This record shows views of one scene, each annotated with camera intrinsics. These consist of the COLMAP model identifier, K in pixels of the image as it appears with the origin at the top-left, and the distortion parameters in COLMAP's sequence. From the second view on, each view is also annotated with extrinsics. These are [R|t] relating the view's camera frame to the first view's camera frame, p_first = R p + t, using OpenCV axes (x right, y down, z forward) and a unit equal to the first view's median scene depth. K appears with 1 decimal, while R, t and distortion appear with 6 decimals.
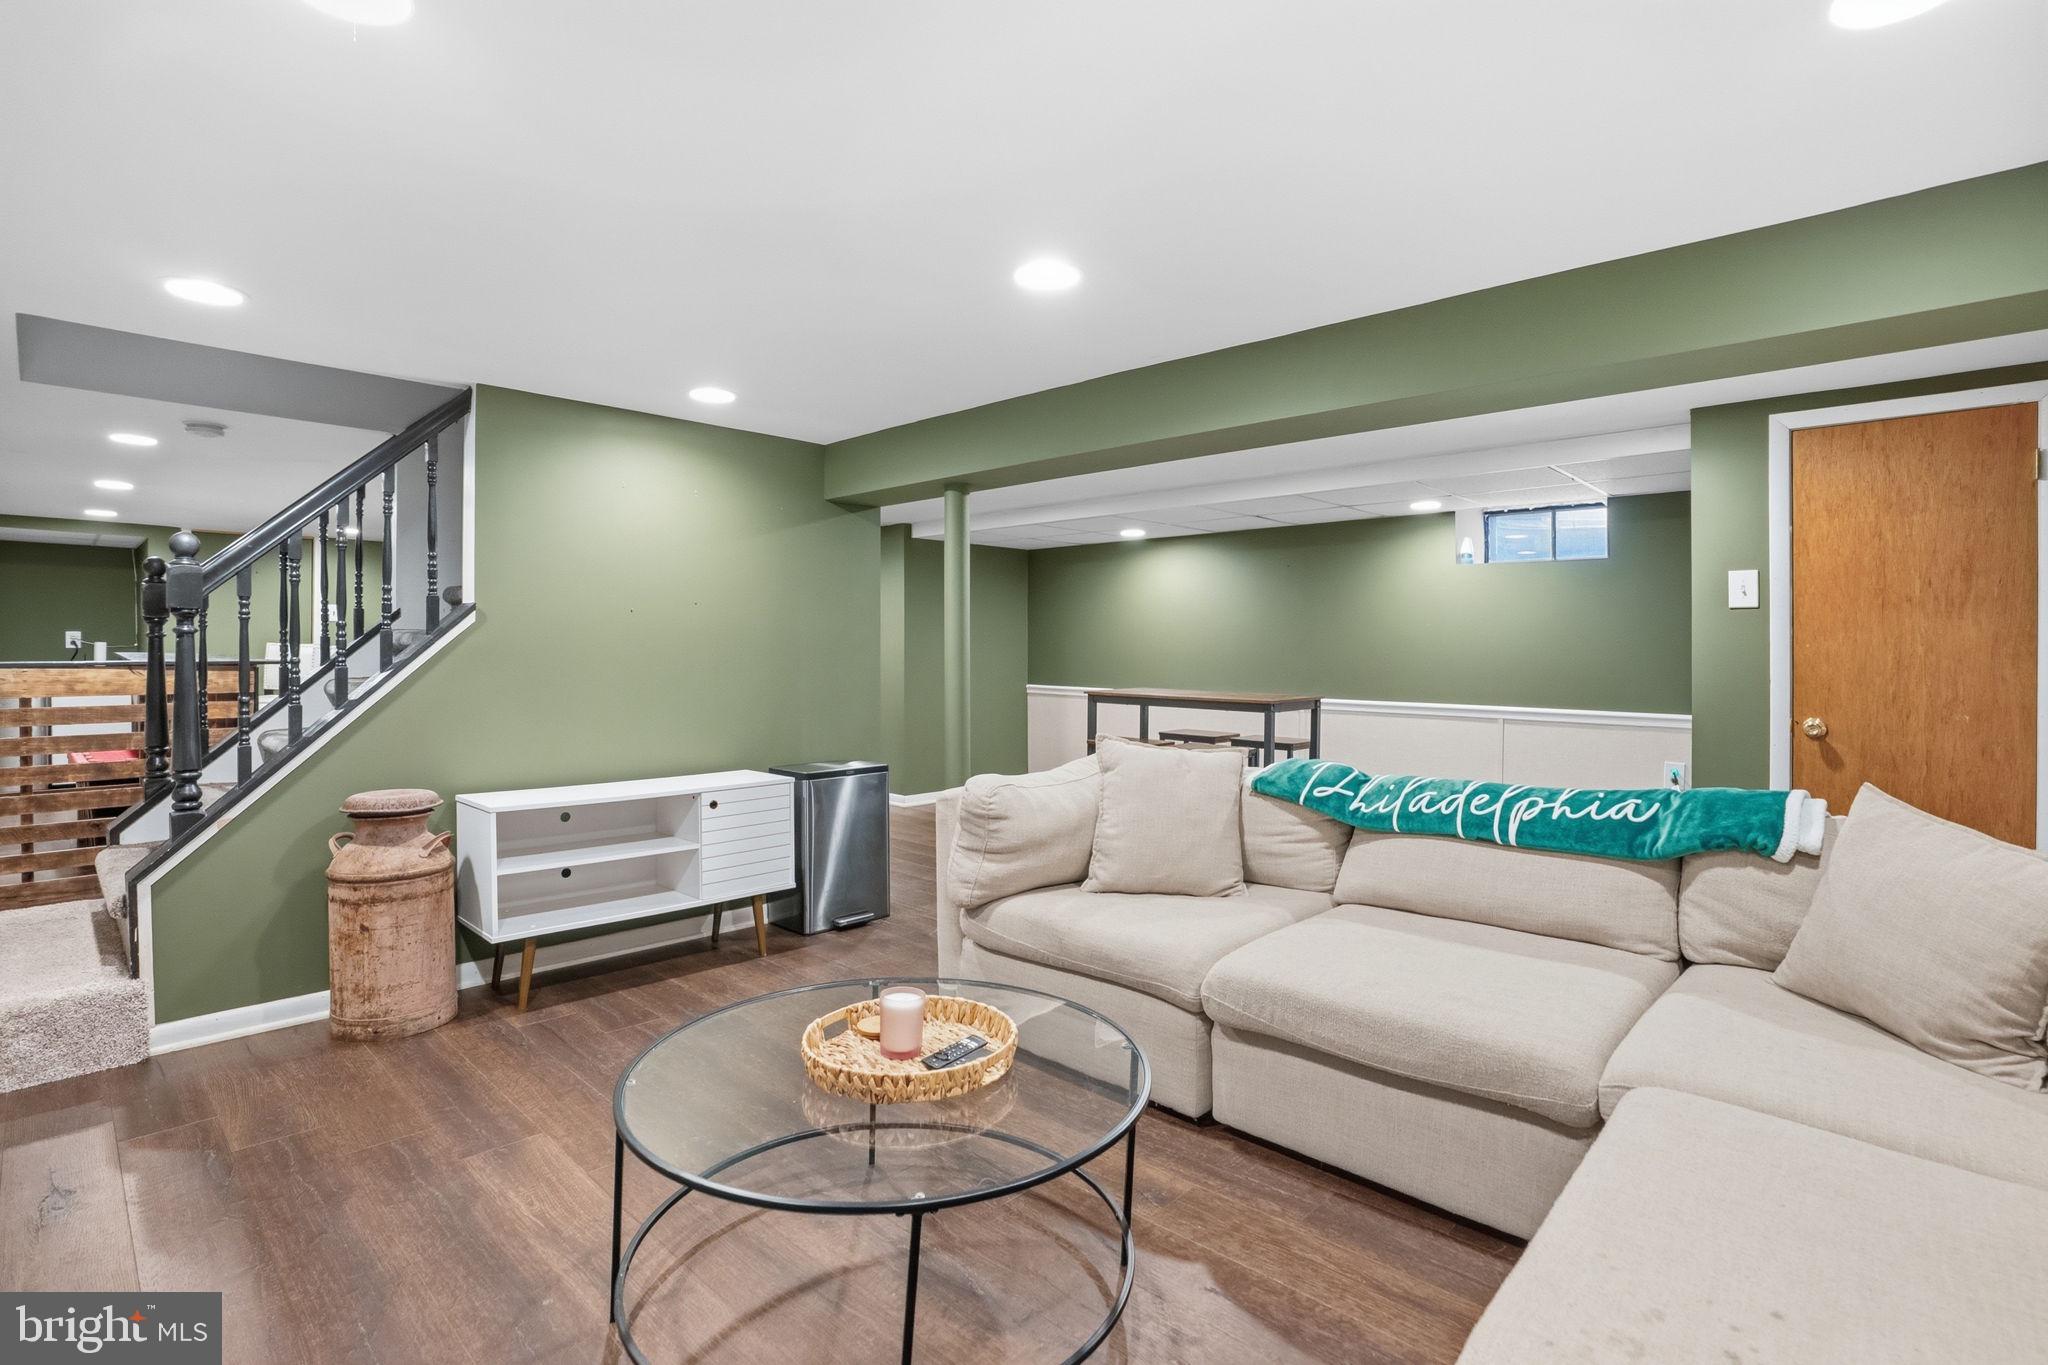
lens RADIAL K [[958.7, 0, 1016.2], [0, 958.7, 648.7], [0, 0, 1]] dist [-0.035405, -0.000075]
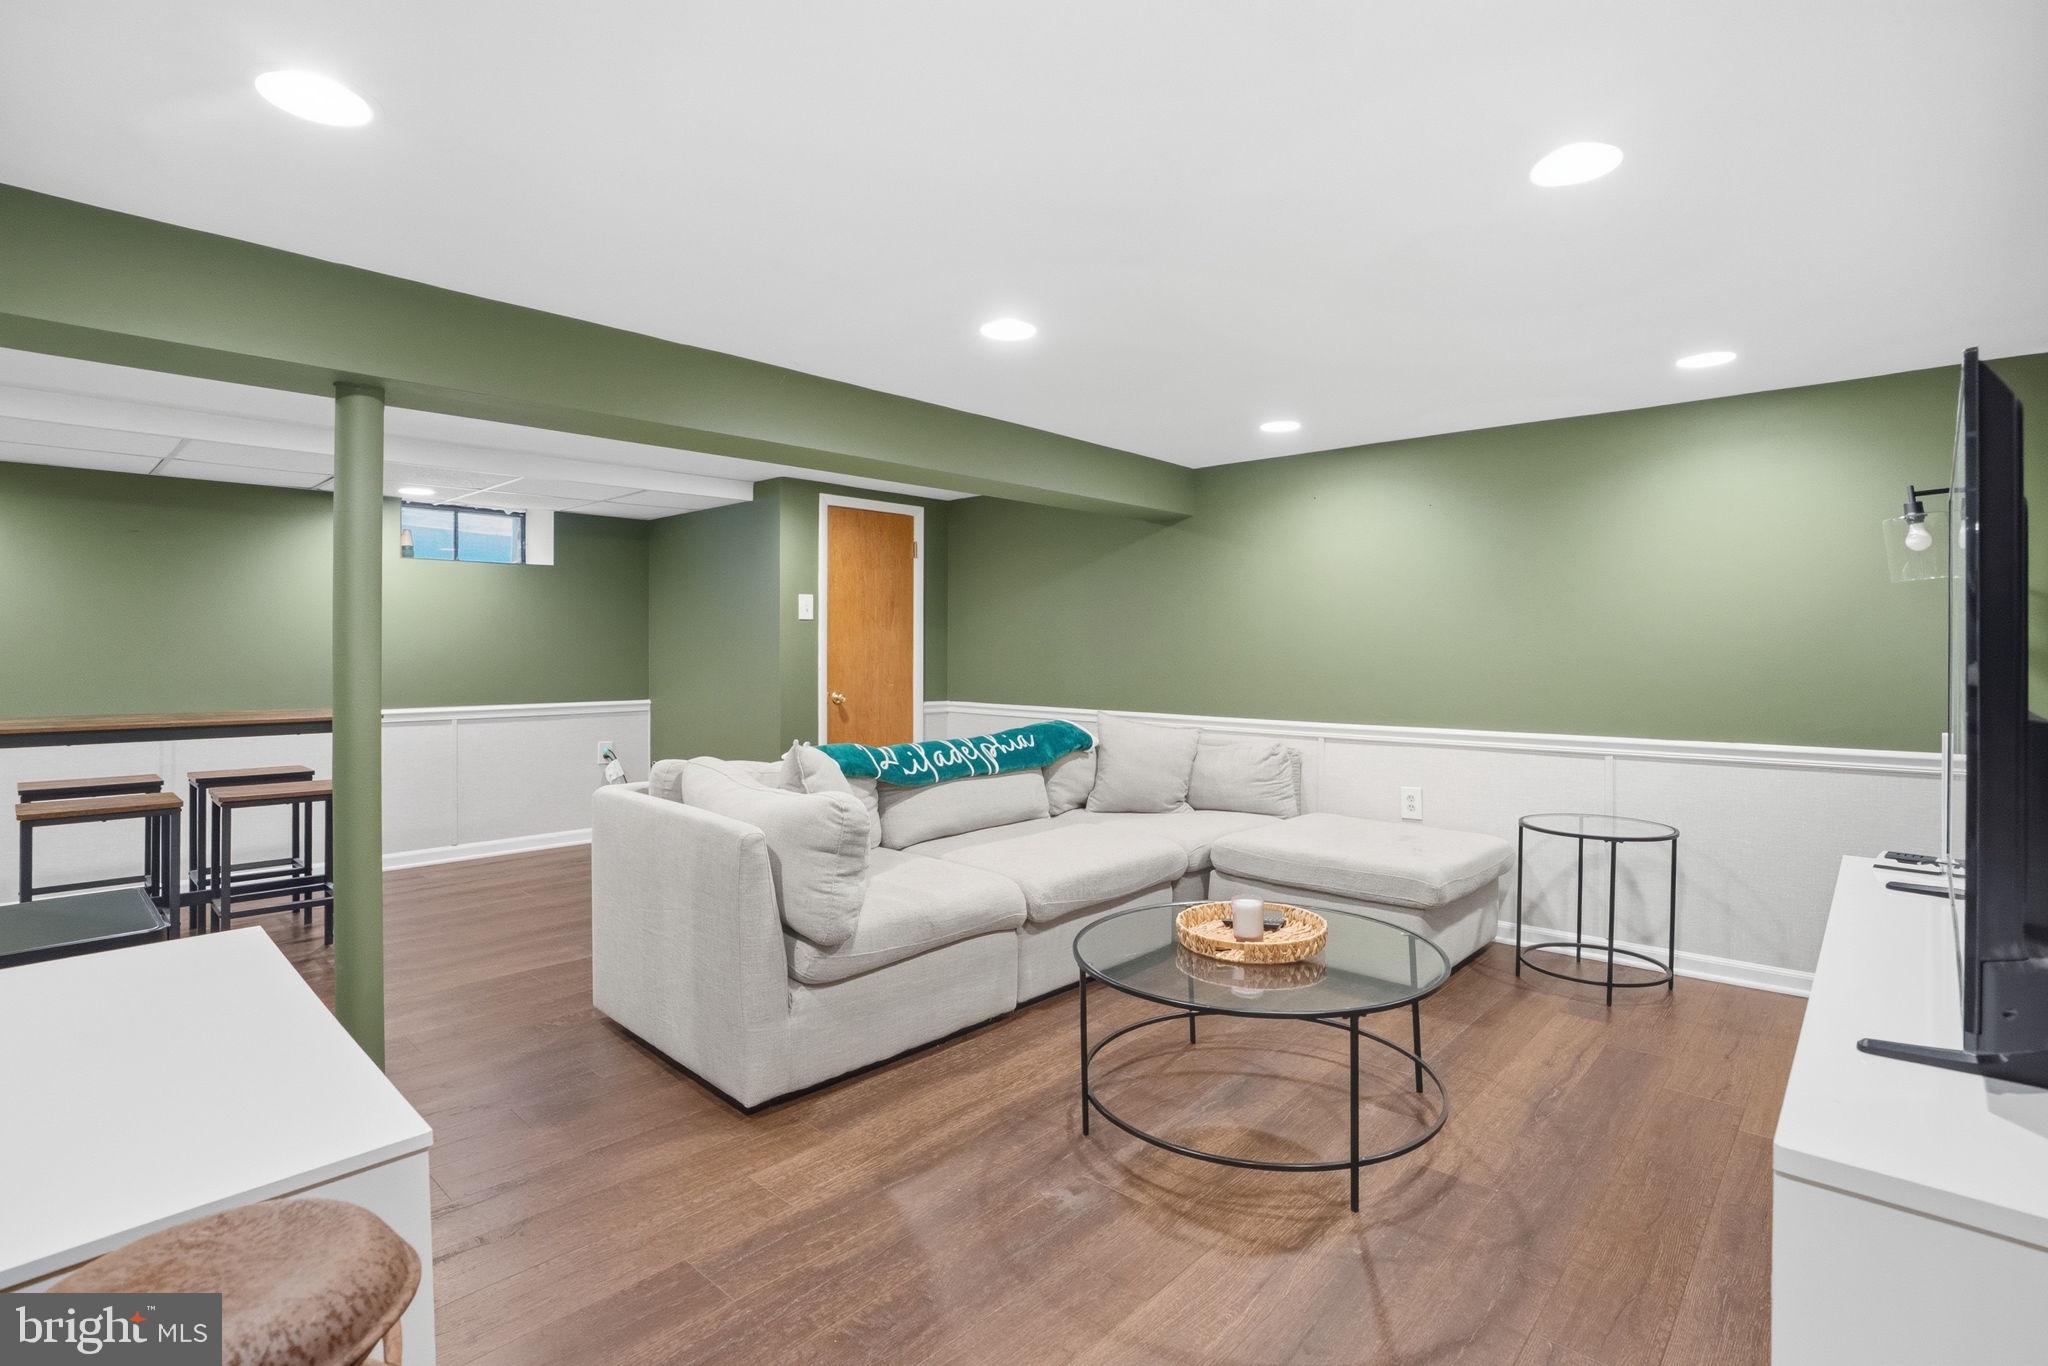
lens RADIAL K [[958.7, 0, 1016.2], [0, 958.7, 649.2], [0, 0, 1]] dist [-0.035405, -0.000075]
pose [[0.007230, -0.003892, 0.999966, -0.769276], [0.000243, 0.999992, 0.003891, -0.002762], [-0.999974, 0.000215, 0.007231, 0.690872]]
